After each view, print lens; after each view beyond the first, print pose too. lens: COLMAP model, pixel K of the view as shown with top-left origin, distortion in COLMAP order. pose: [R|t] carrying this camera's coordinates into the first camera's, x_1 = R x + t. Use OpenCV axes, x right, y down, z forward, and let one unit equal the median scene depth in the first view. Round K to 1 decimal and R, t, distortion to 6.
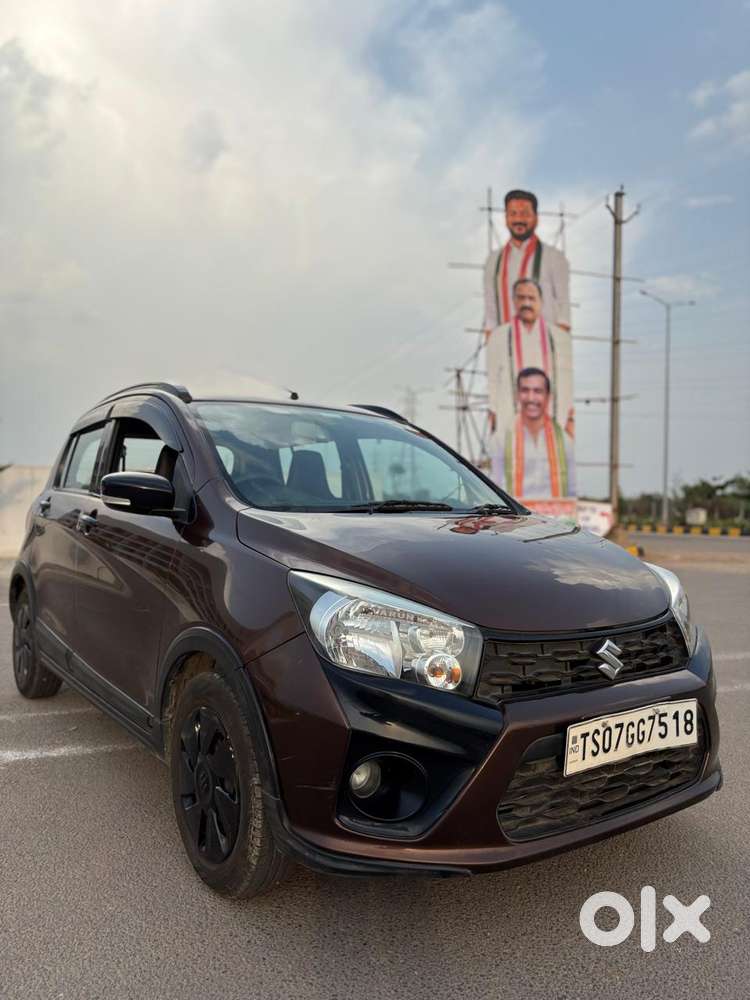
lens RADIAL K [[754.3, 0, 375.0], [0, 754.3, 500.0], [0, 0, 1]] dist [0.093676, 0.003805]
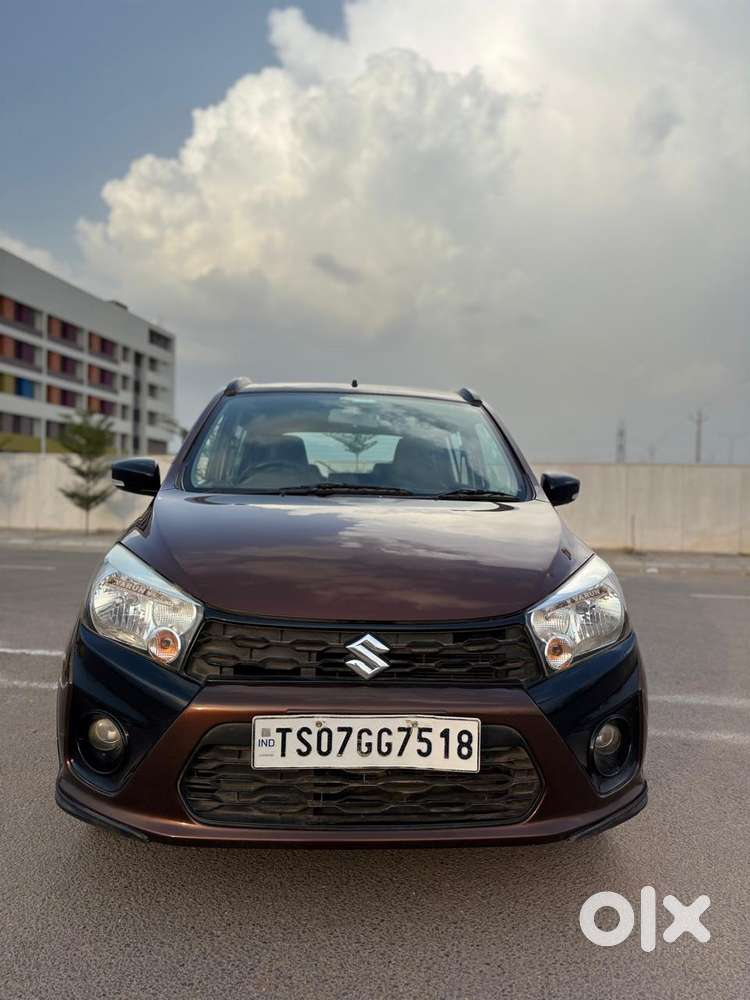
lens RADIAL K [[733.0, 0, 394.5], [0, 733.0, 498.5], [0, 0, 1]] dist [0.043044, 0.000084]
pose [[0.846607, 0.017122, -0.531943, 0.795327], [-0.016271, 0.999848, 0.006286, 0.018848], [0.531969, 0.003333, 0.846757, 0.297685]]
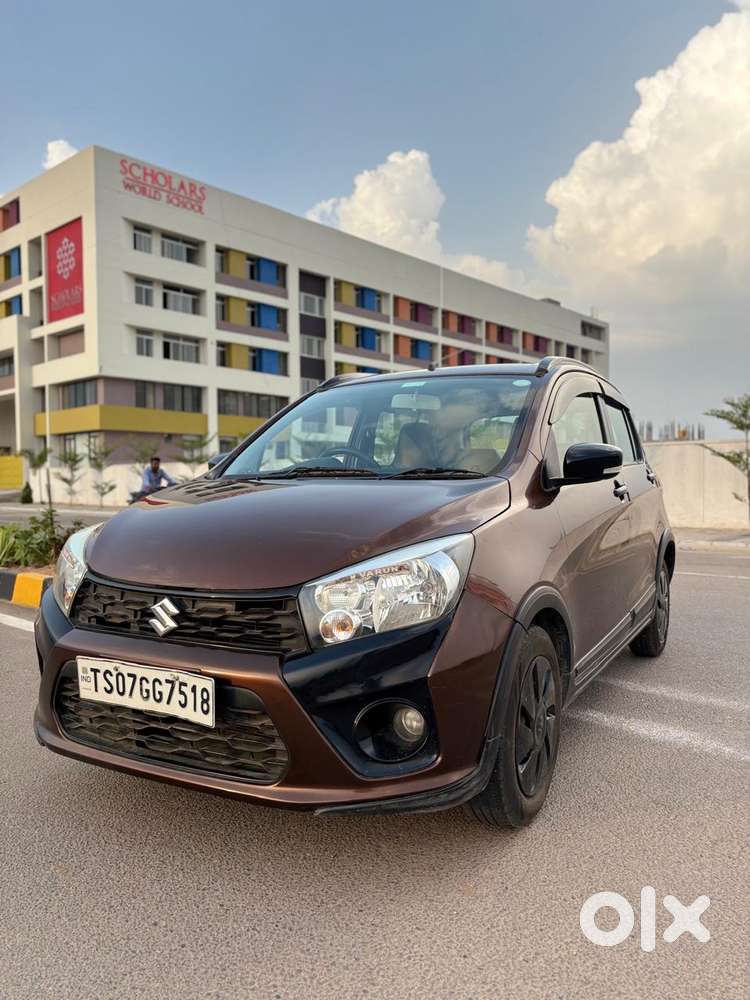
lens RADIAL K [[733.0, 0, 394.5], [0, 733.0, 498.5], [0, 0, 1]] dist [0.043044, 0.000084]
pose [[0.440710, 0.016721, -0.897494, 1.345295], [0.011326, 0.999643, 0.024185, 0.029832], [0.897578, -0.020824, 0.440363, 0.858650]]
